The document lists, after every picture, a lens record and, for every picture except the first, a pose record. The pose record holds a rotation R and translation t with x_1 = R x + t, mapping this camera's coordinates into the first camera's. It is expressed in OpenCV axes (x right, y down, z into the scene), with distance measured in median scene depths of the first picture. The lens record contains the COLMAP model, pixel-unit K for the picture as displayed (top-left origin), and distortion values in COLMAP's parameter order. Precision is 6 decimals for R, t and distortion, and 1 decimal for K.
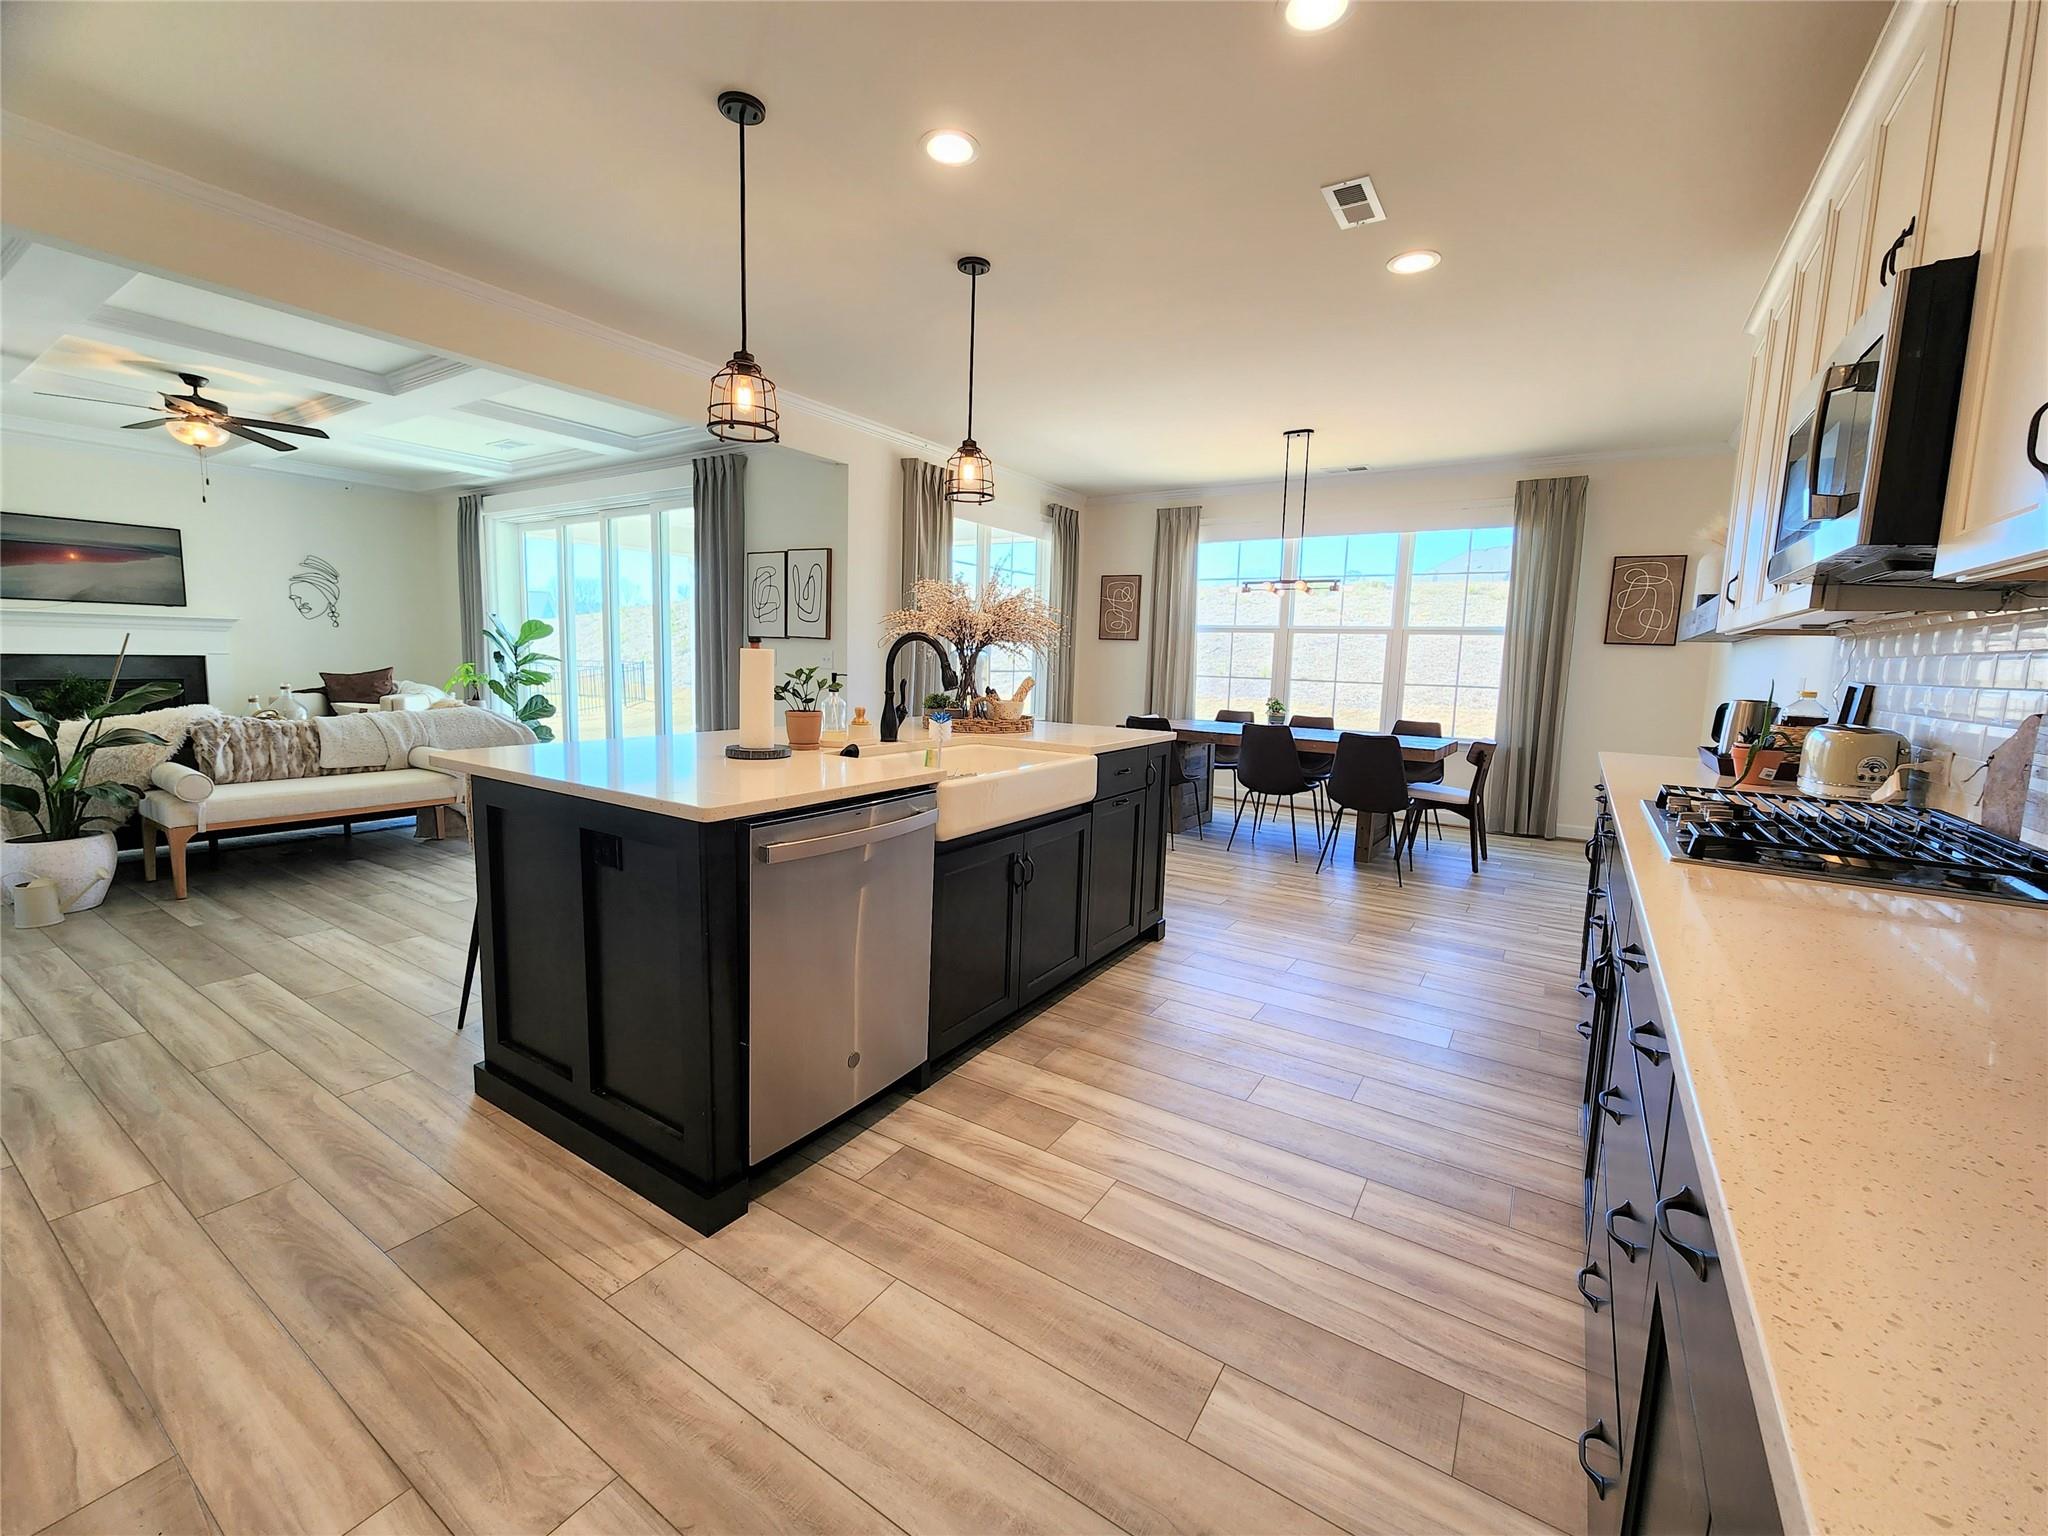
lens RADIAL K [[846.9, 0, 1011.3], [0, 846.9, 750.1], [0, 0, 1]] dist [0.002425, -0.001715]
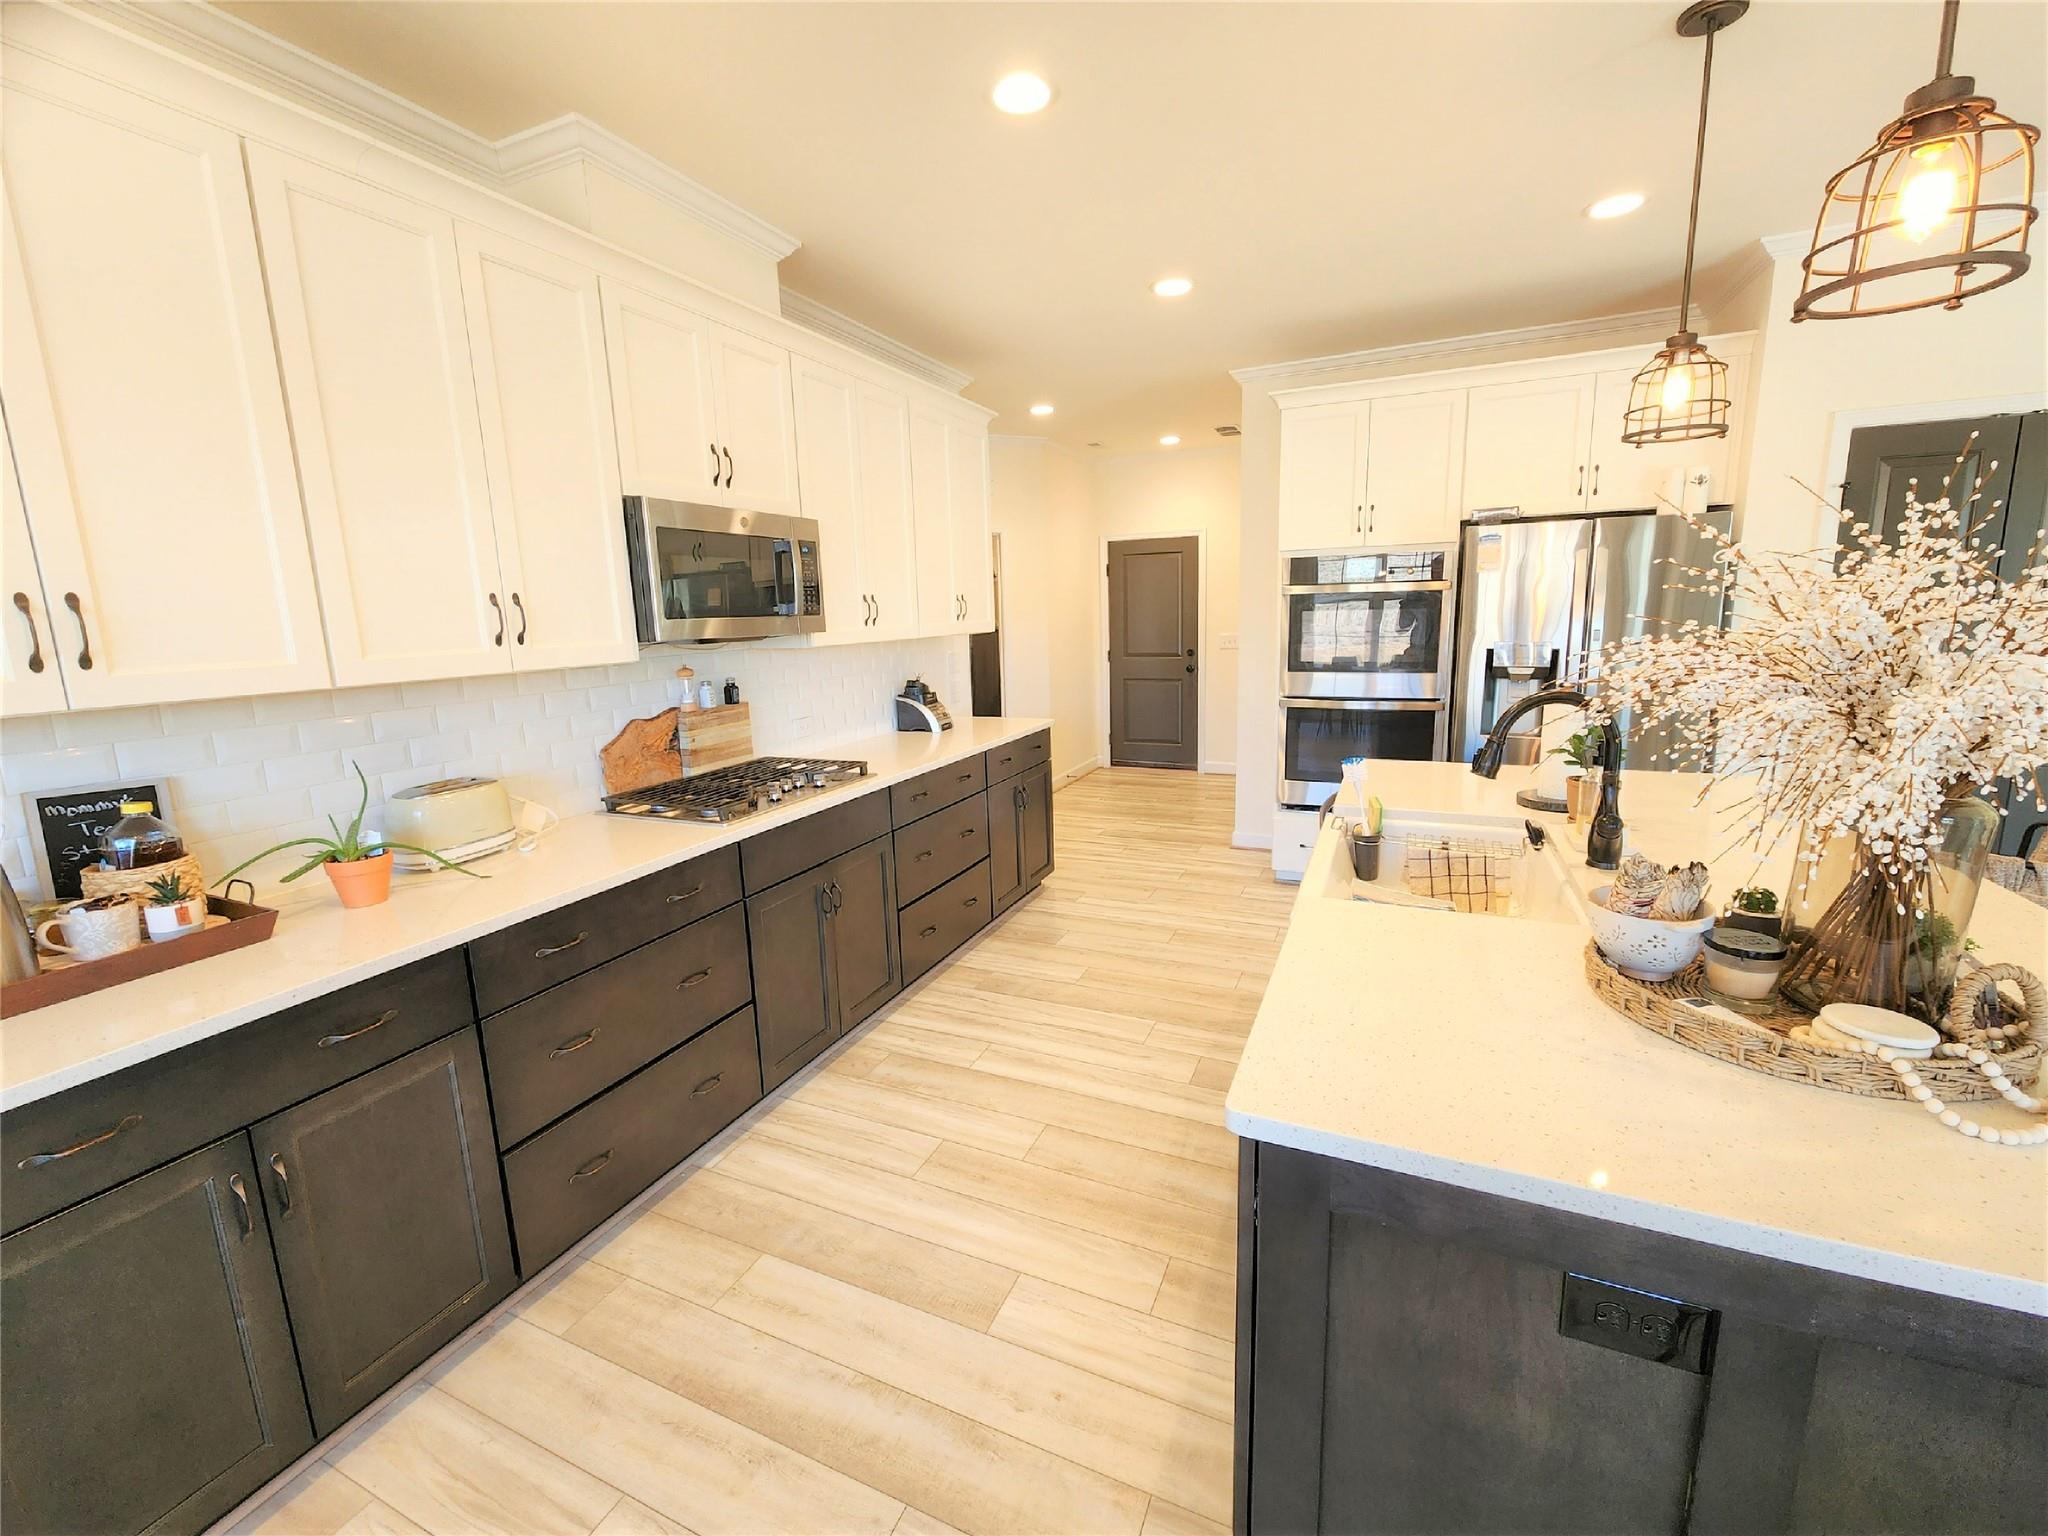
lens RADIAL K [[846.9, 0, 1022.6], [0, 846.9, 754.4], [0, 0, 1]] dist [0.002425, -0.001715]
pose [[-0.986064, 0.029668, -0.163699, 0.205262], [-0.016988, 0.960872, 0.276472, -0.137040], [0.165497, 0.275400, -0.946977, 0.821550]]
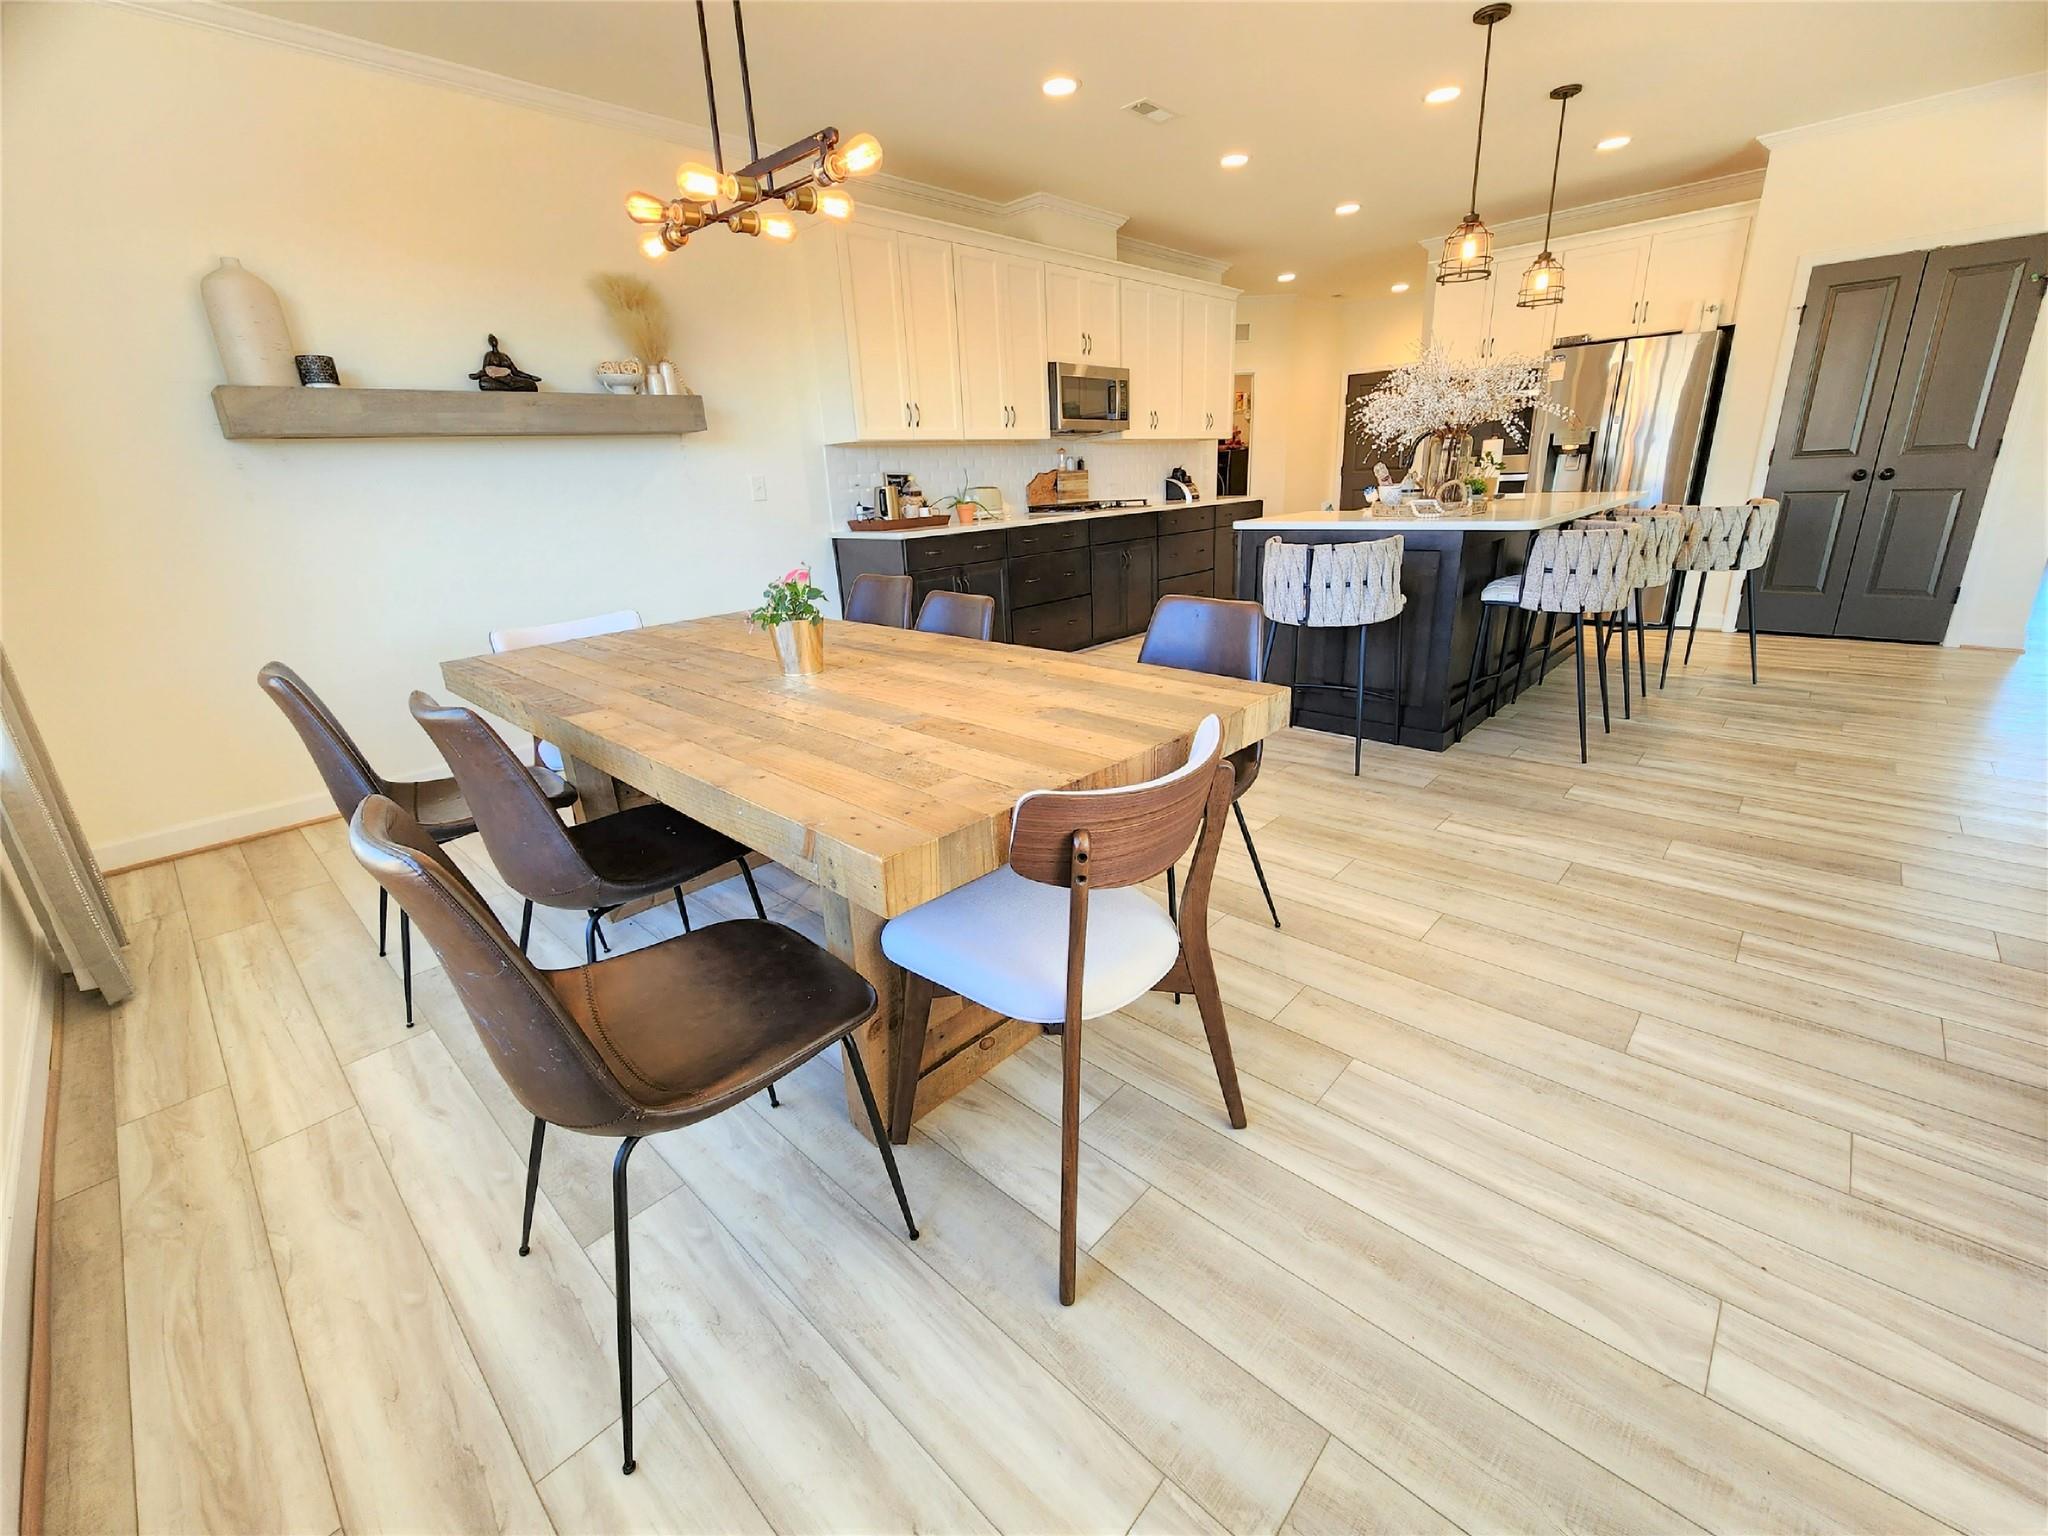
lens RADIAL K [[846.9, 0, 1026.3], [0, 846.9, 757.1], [0, 0, 1]] dist [0.002425, -0.001715]
pose [[-0.987311, -0.033042, 0.155323, 0.187457], [0.036478, 0.904766, 0.424344, -0.144025], [-0.154552, 0.424626, -0.892080, 1.428129]]
